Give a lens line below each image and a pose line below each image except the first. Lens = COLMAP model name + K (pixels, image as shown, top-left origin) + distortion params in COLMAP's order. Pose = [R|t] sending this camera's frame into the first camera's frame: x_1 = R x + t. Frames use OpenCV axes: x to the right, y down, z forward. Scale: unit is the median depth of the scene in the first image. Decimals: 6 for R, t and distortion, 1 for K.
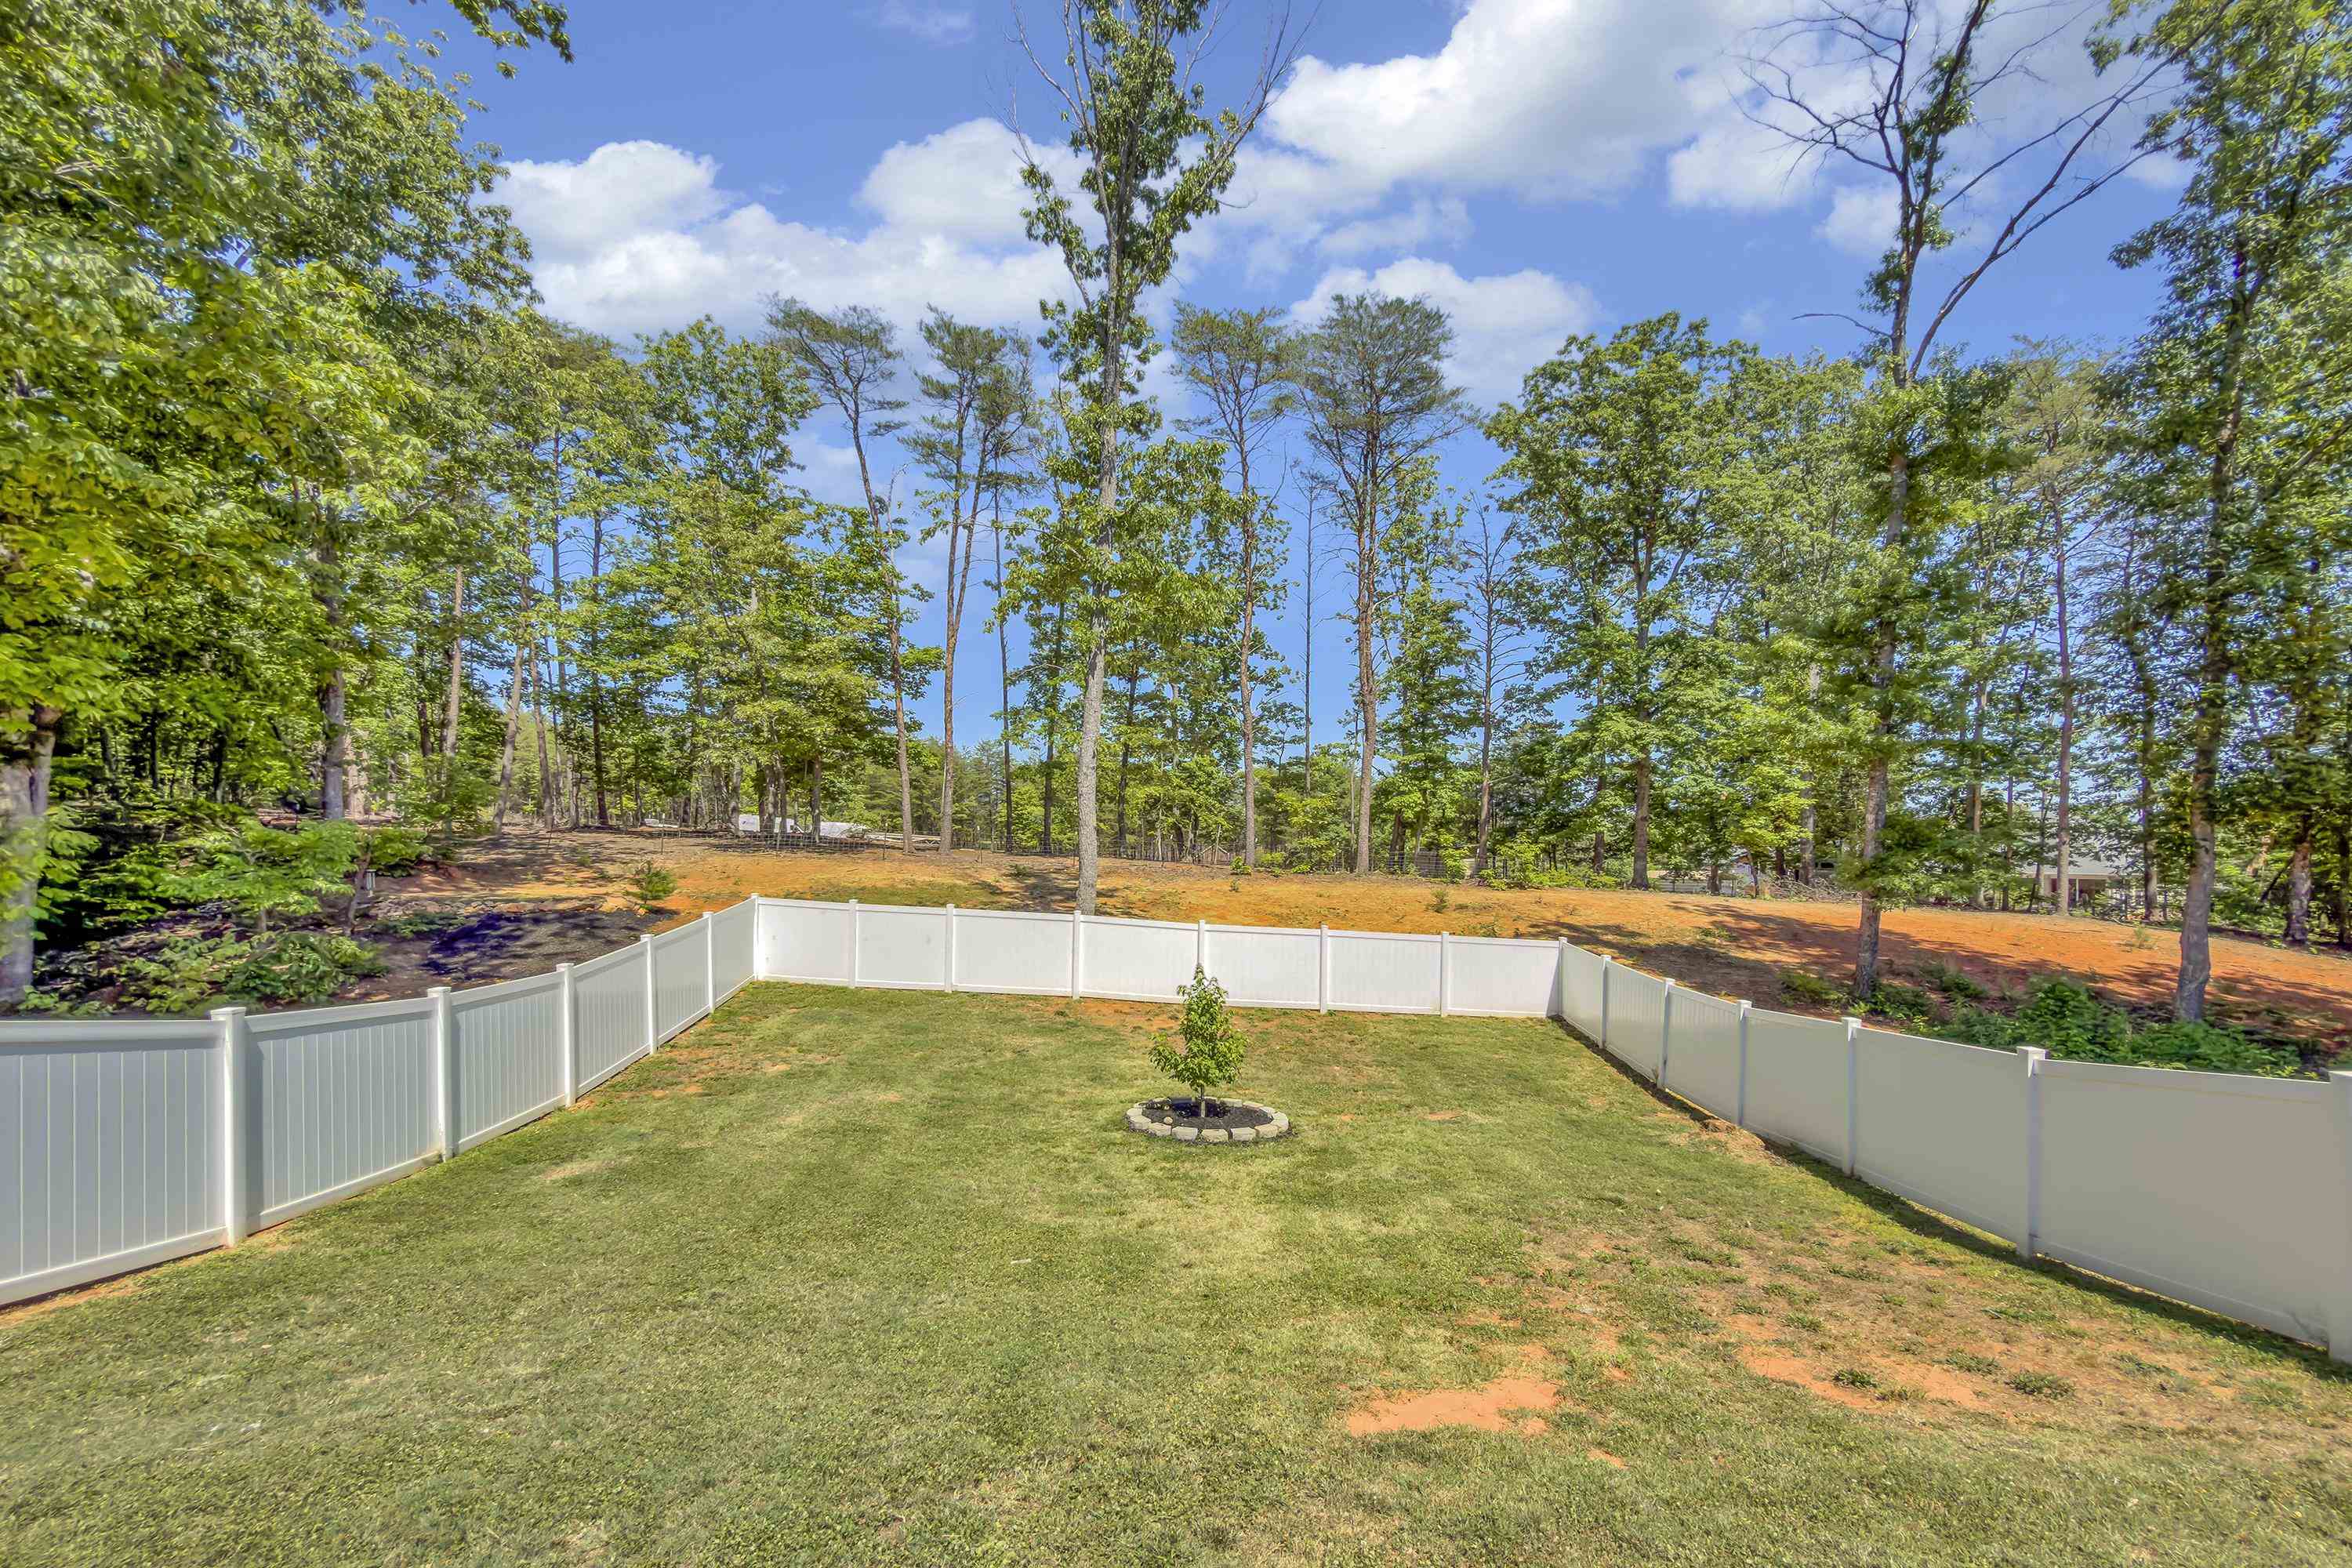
lens RADIAL K [[1036.5, 0, 1177.5], [0, 1036.5, 846.1], [0, 0, 1]] dist [0.002064, -0.000161]
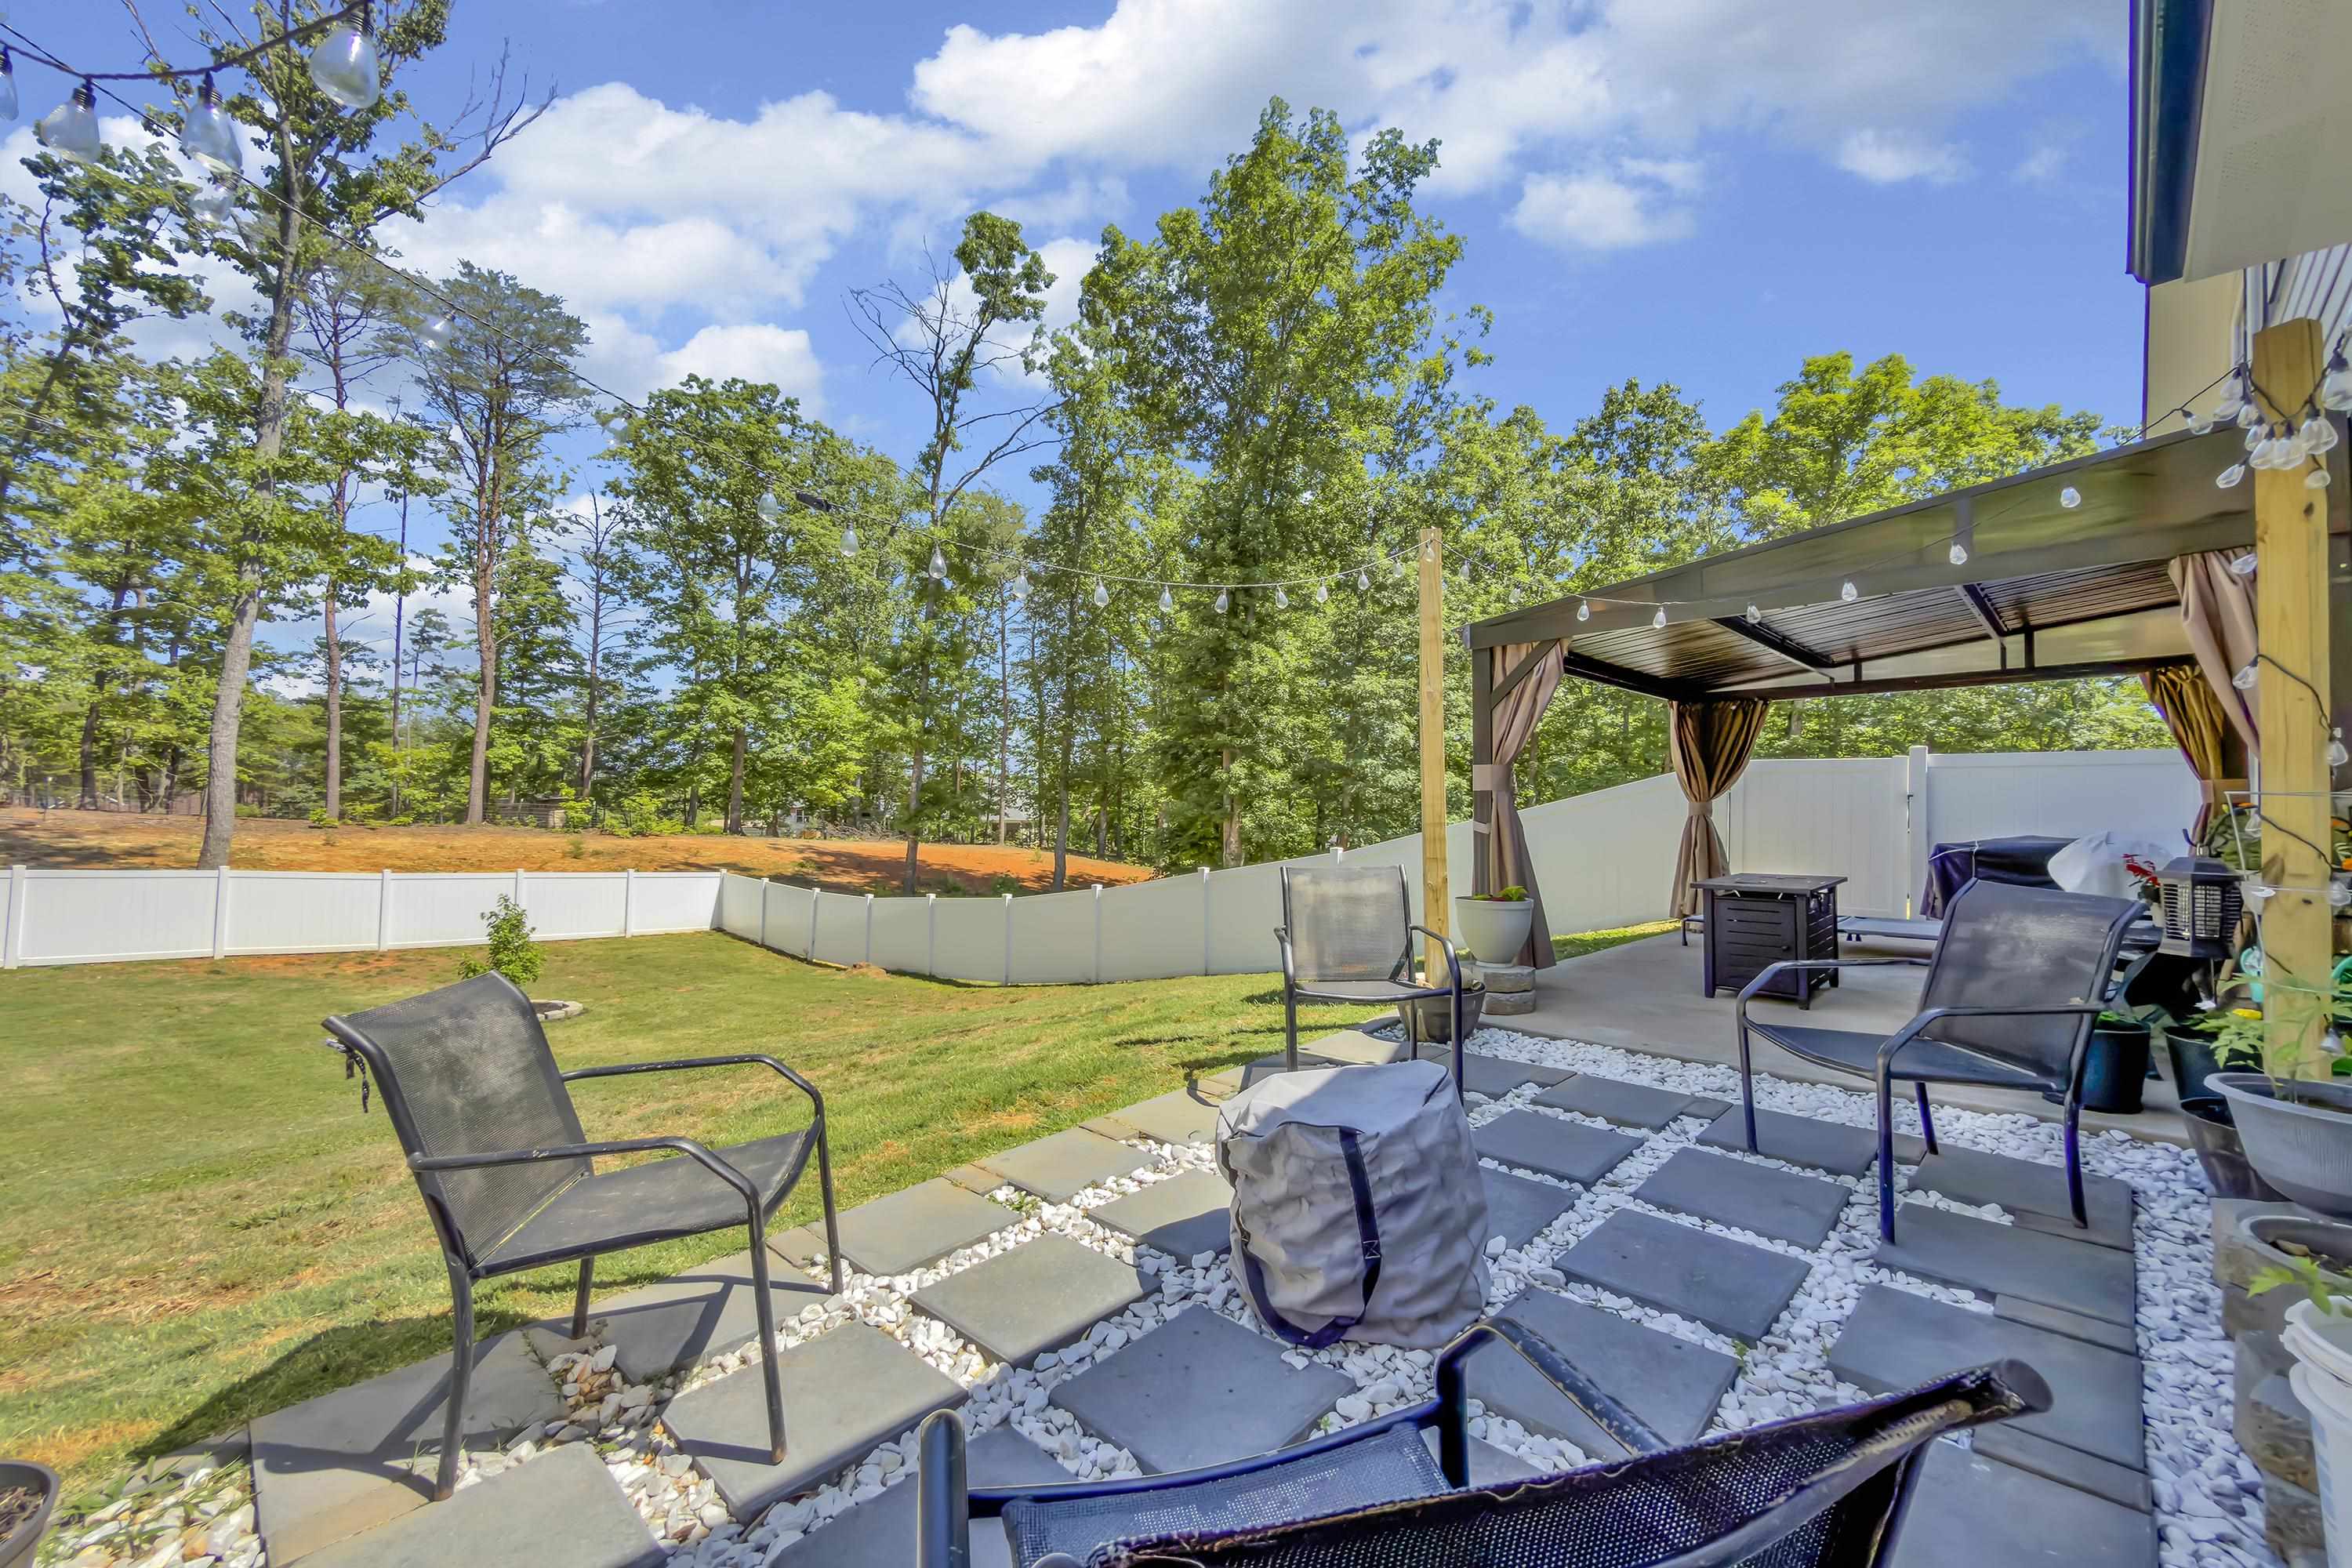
lens RADIAL K [[944.6, 0, 1176.0], [0, 944.6, 784.0], [0, 0, 1]] dist [0.000649, 0.000286]
pose [[0.625705, 0.020100, 0.779801, -0.111938], [-0.008770, 0.999786, -0.018734, -0.002698], [-0.780011, 0.004883, 0.625747, -0.116564]]
